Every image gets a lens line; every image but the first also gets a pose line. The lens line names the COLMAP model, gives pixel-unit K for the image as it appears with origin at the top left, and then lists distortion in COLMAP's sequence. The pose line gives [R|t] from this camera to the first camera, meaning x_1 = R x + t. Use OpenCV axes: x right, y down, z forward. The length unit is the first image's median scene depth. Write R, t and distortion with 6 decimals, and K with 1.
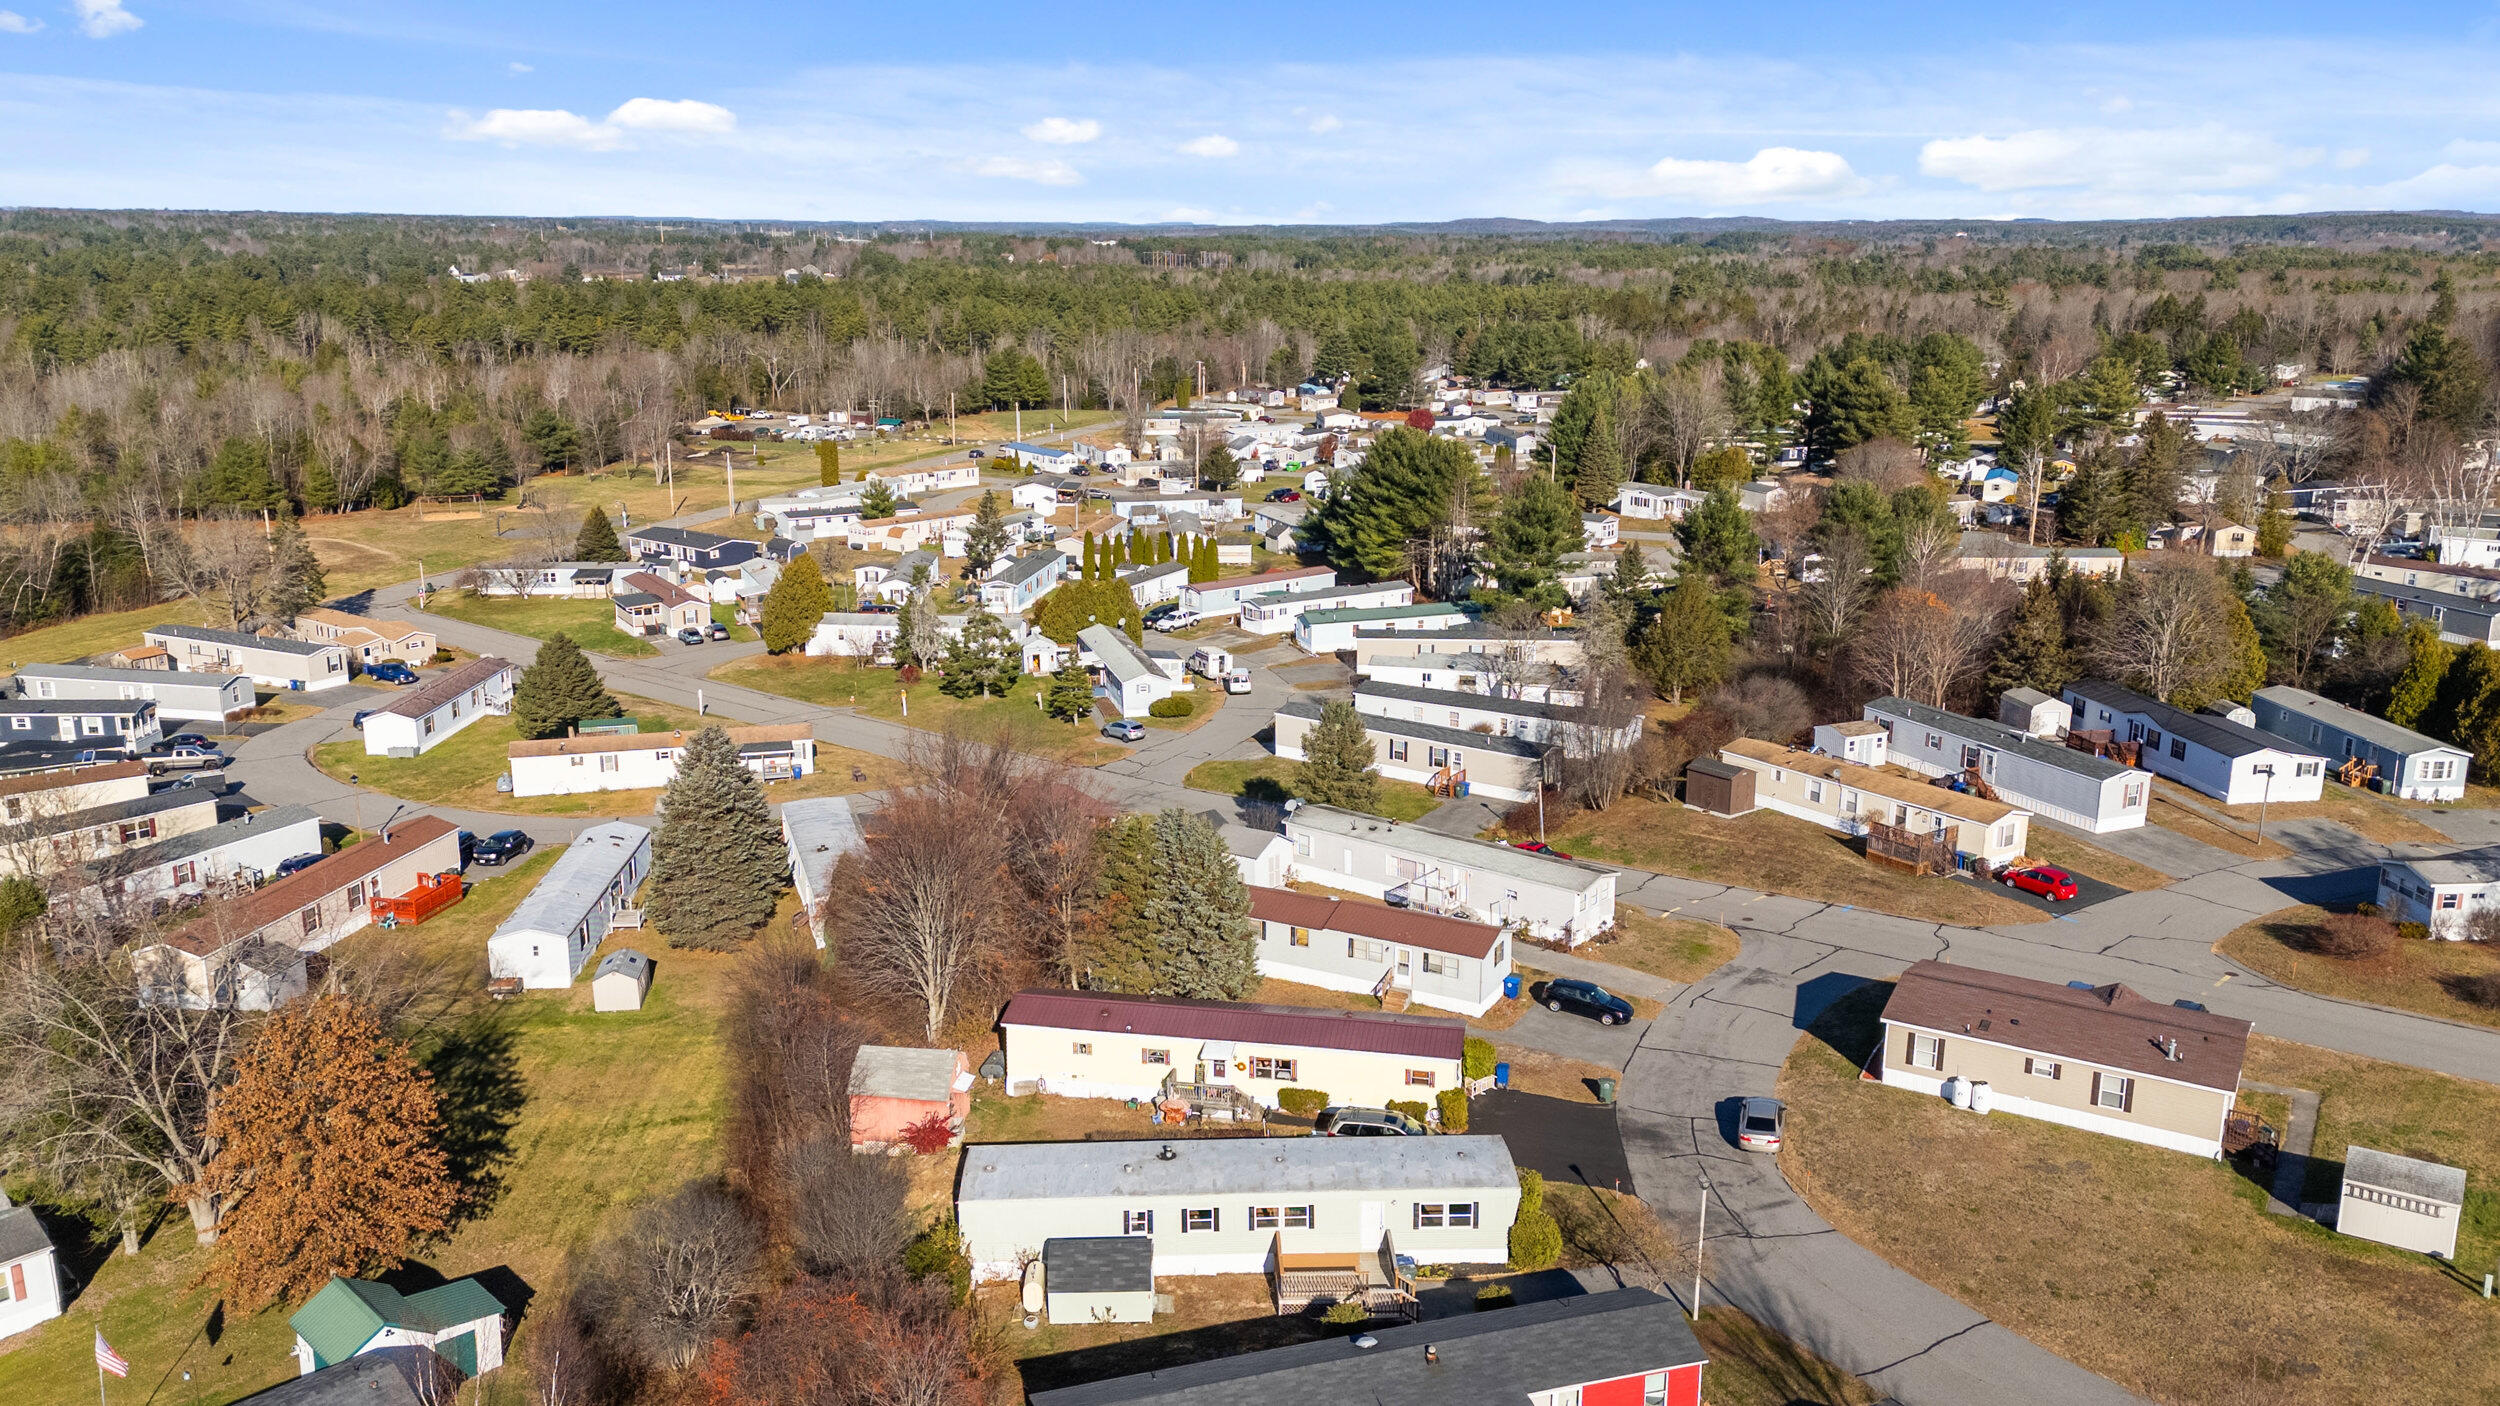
lens RADIAL K [[1865.6, 0, 1224.5], [0, 1865.6, 694.5], [0, 0, 1]] dist [0.077237, -0.110136]
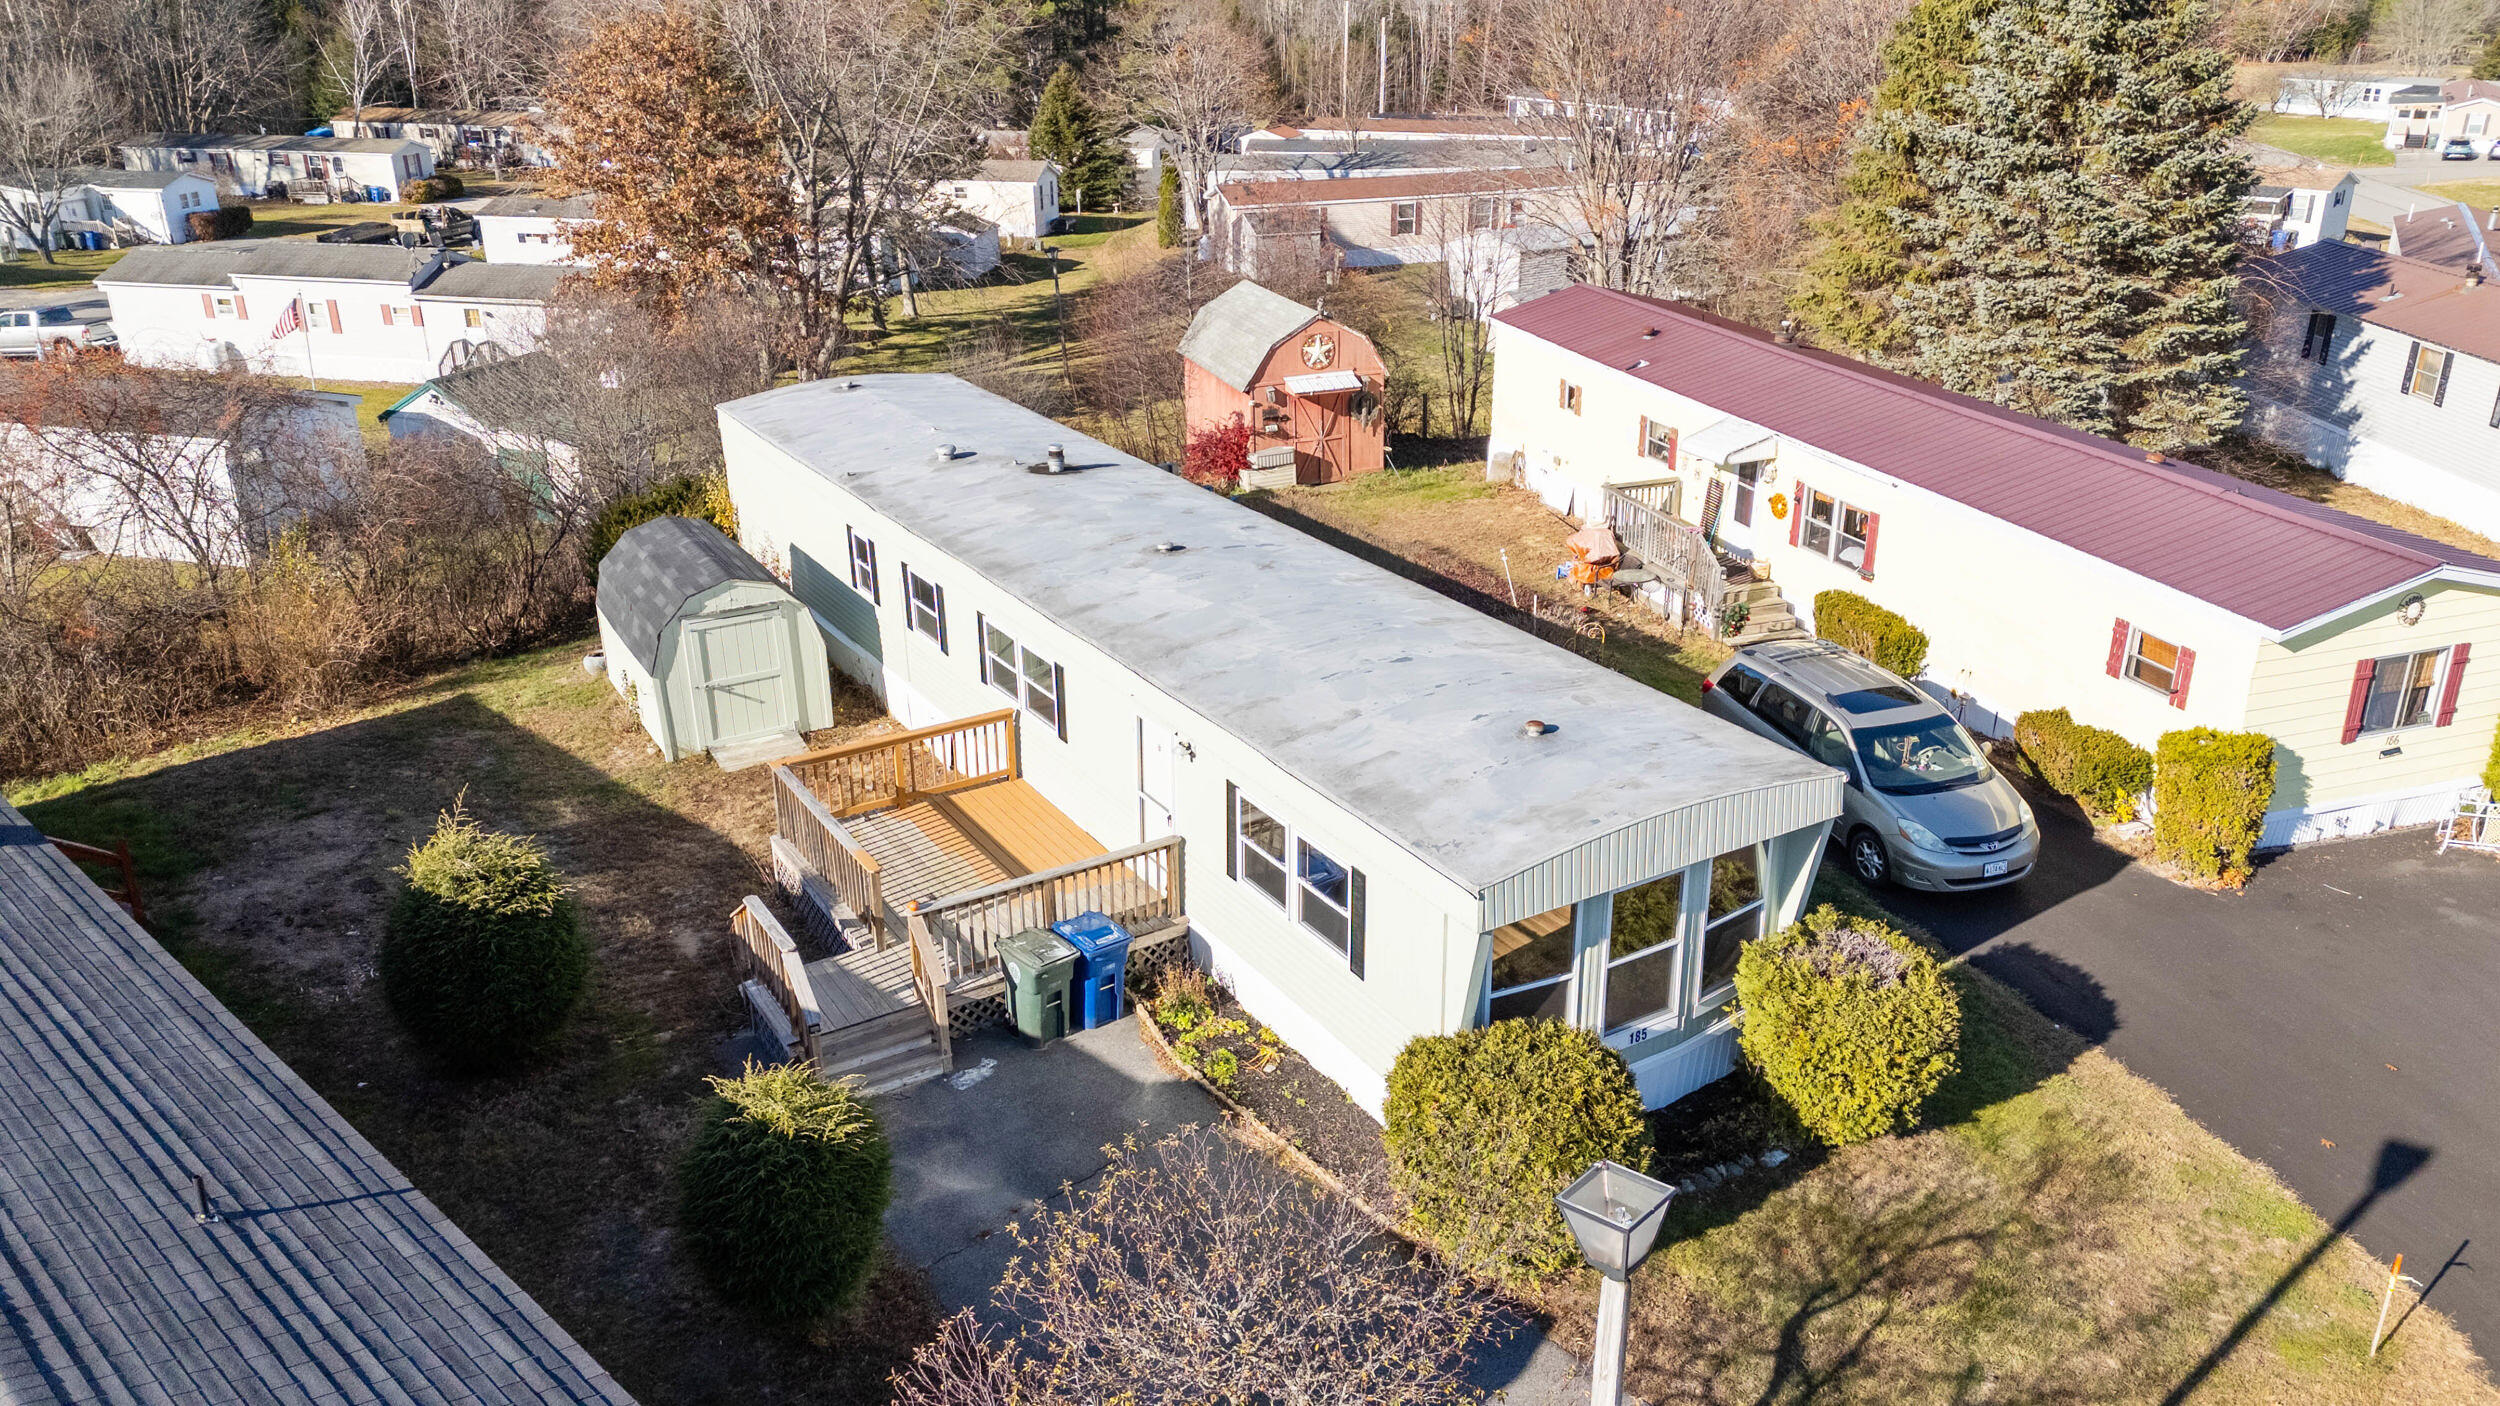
lens RADIAL K [[1801.8, 0, 1250.0], [0, 1801.8, 703.0], [0, 0, 1]] dist [0.097911, -0.093486]
pose [[0.508786, 0.337879, -0.791817, 0.252763], [-0.194336, 0.941099, 0.276707, 0.156335], [0.838672, 0.013094, 0.544480, 0.716715]]
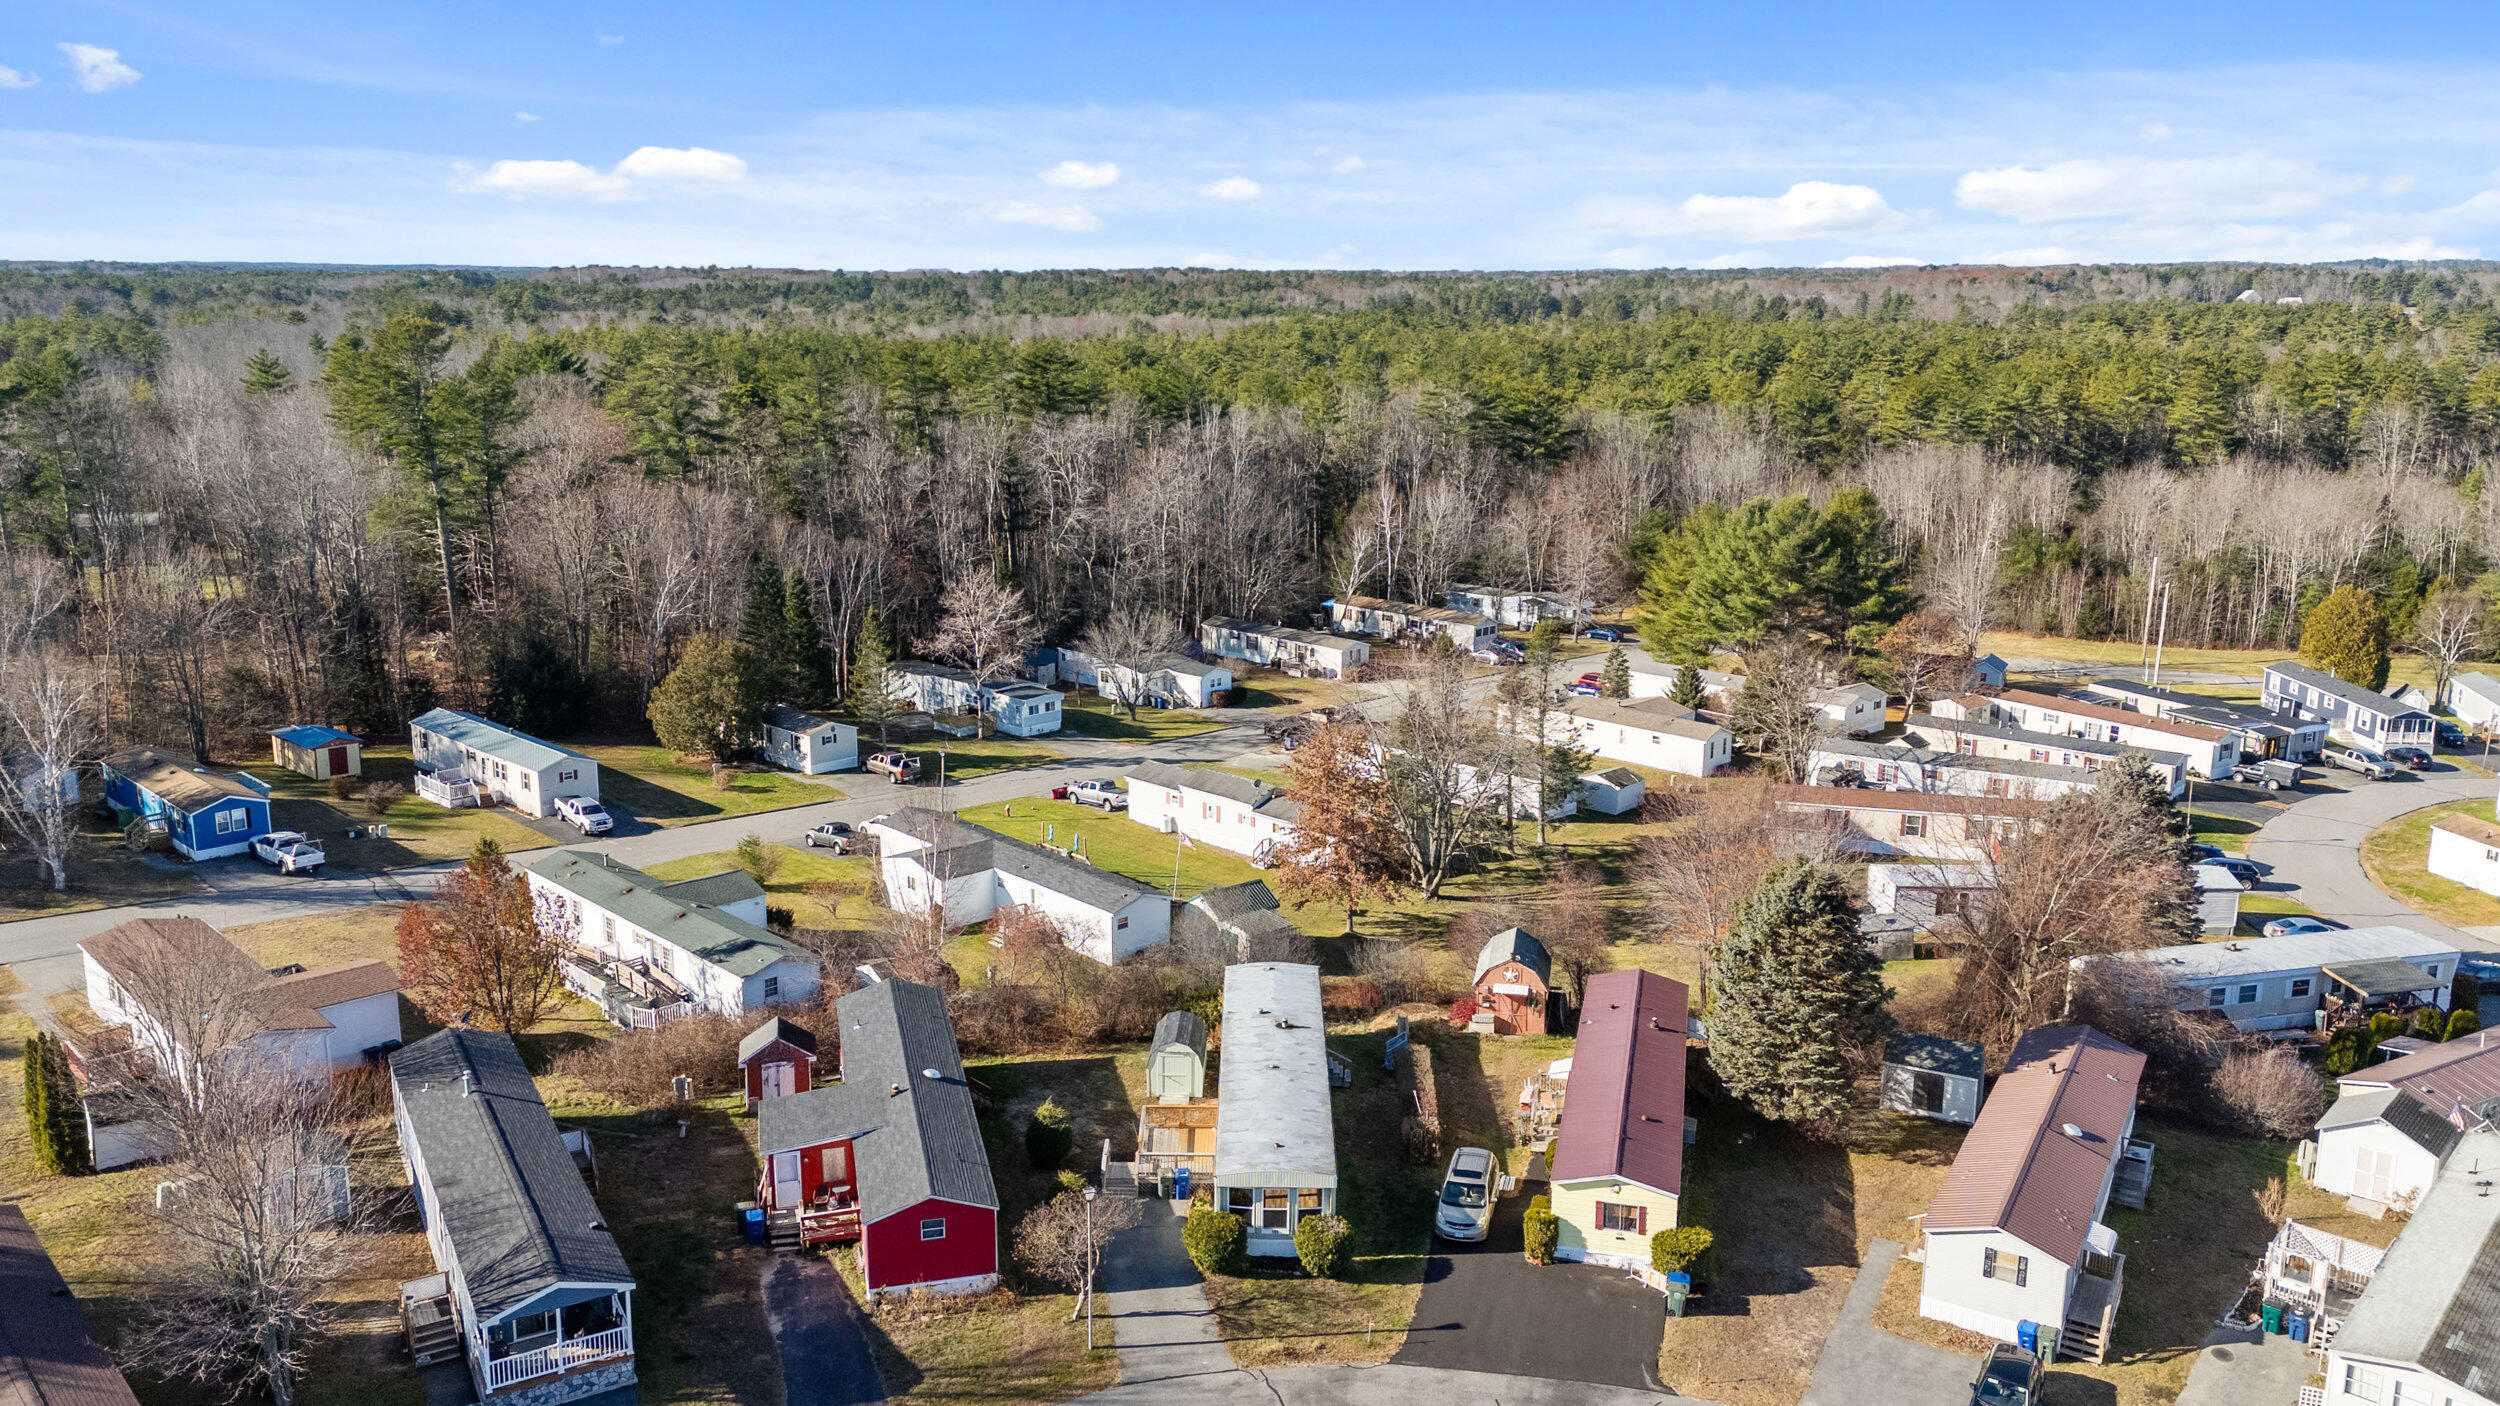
lens RADIAL K [[1811.0, 0, 1271.1], [0, 1811.0, 697.5], [0, 0, 1]] dist [0.135082, -0.255519]
pose [[-0.012360, 0.218844, -0.975682, 0.831443], [-0.240555, 0.946448, 0.215334, -0.141020], [0.970557, 0.237366, 0.040946, 0.775198]]
